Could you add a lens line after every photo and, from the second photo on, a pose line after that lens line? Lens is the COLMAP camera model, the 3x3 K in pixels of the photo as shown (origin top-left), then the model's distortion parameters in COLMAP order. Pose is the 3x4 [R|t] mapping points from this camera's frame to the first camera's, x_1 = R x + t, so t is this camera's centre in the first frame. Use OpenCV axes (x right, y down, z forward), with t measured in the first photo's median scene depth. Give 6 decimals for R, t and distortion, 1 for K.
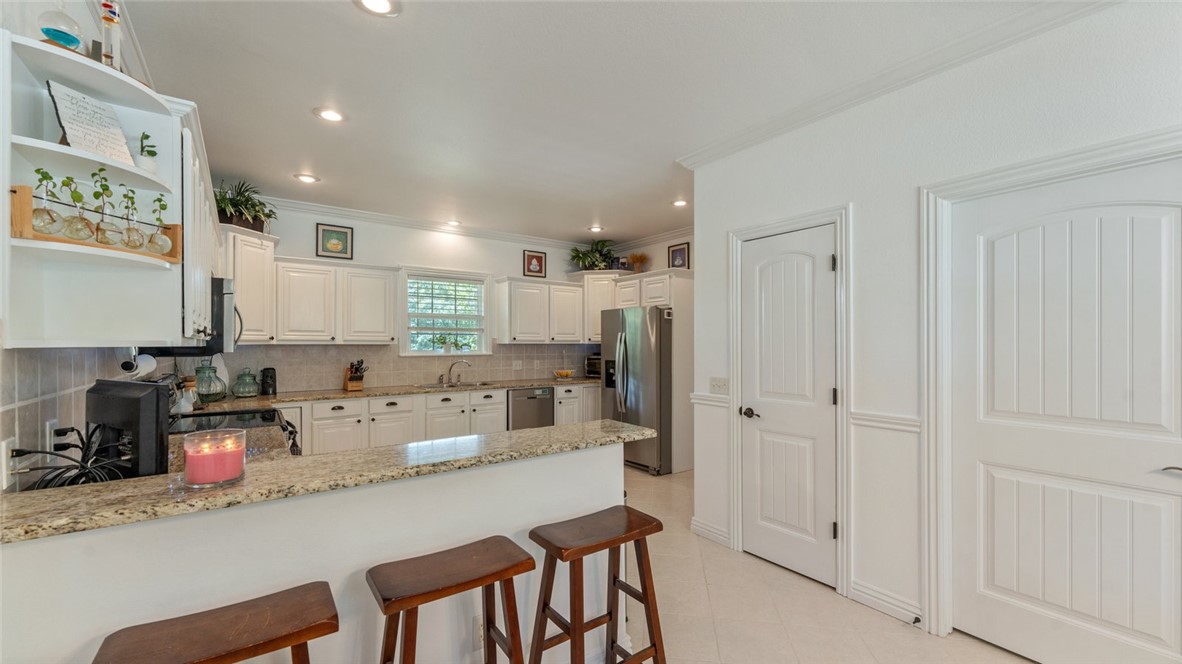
lens RADIAL K [[481.0, 0, 614.5], [0, 481.0, 342.7], [0, 0, 1]] dist [0.004341, -0.000287]
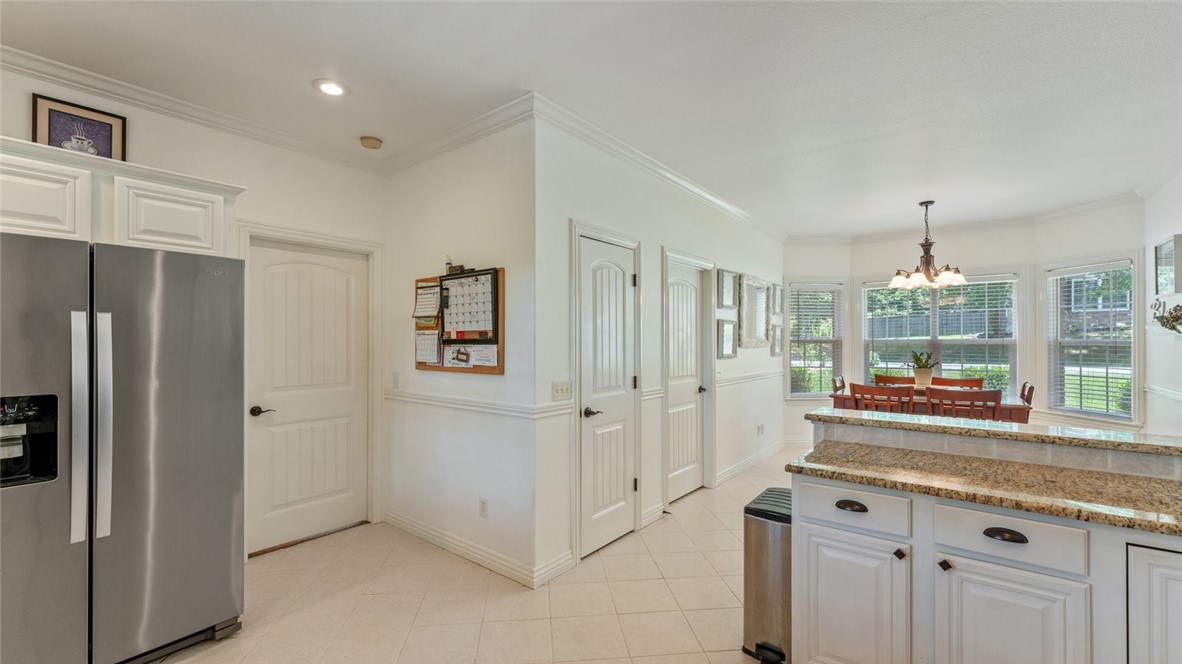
lens RADIAL K [[481.0, 0, 589.7], [0, 481.0, 337.0], [0, 0, 1]] dist [0.004341, -0.000287]
pose [[-0.229141, 0.010556, 0.973336, -0.510894], [0.000781, 0.999943, -0.010660, 0.001496], [-0.973393, -0.001683, -0.229136, 0.914980]]
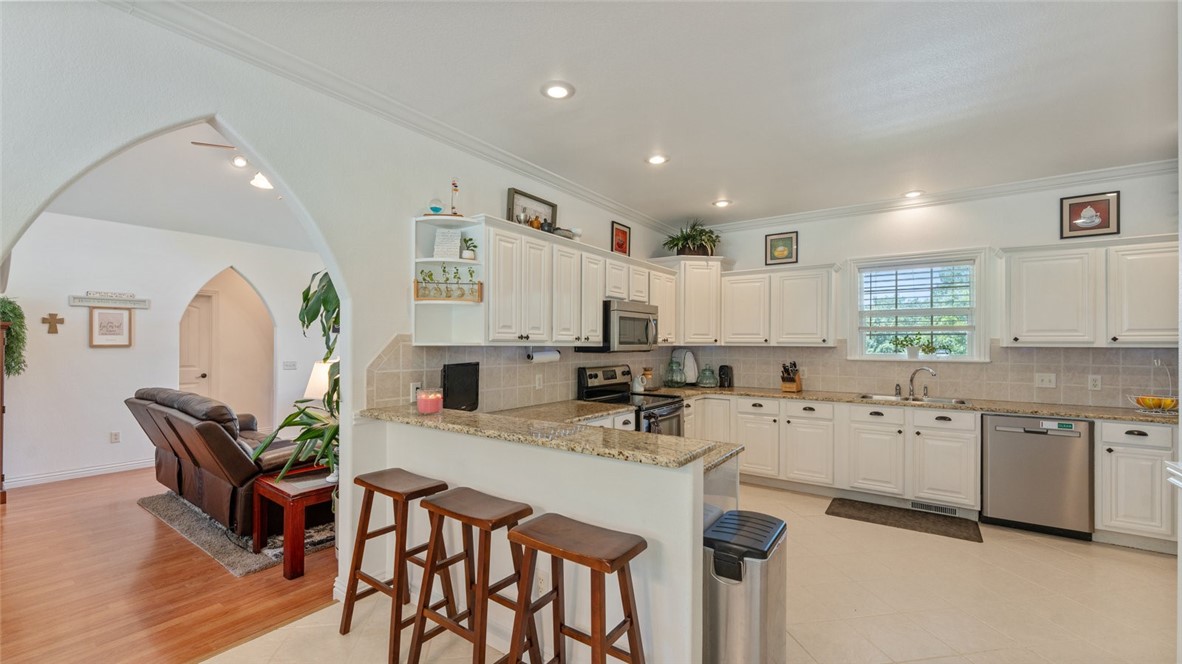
lens RADIAL K [[481.0, 0, 583.1], [0, 481.0, 342.2], [0, 0, 1]] dist [0.004341, -0.000287]
pose [[0.283469, -0.002853, -0.958977, 0.347280], [-0.002373, 0.999990, -0.003676, -0.000154], [0.958979, 0.003317, 0.283459, 0.316023]]
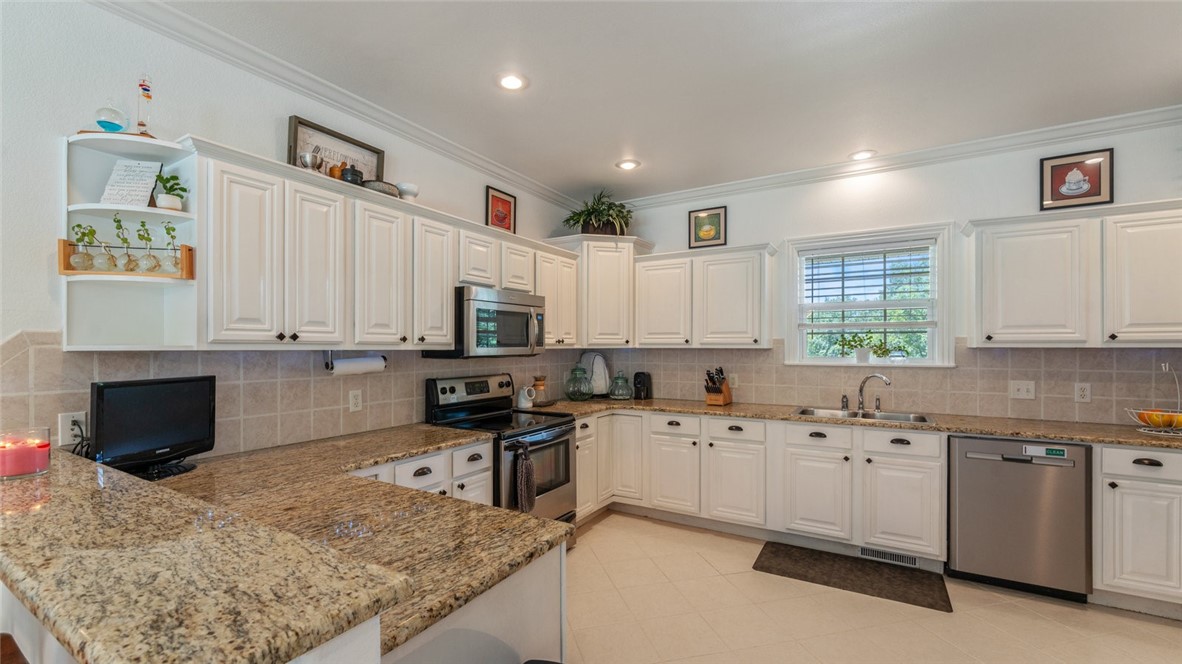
lens RADIAL K [[481.0, 0, 582.3], [0, 481.0, 347.4], [0, 0, 1]] dist [0.004341, -0.000287]
pose [[0.351143, 0.000156, -0.936322, 0.163204], [0.002640, 0.999996, 0.001157, 0.000601], [0.936318, -0.002879, 0.351141, 0.545323]]
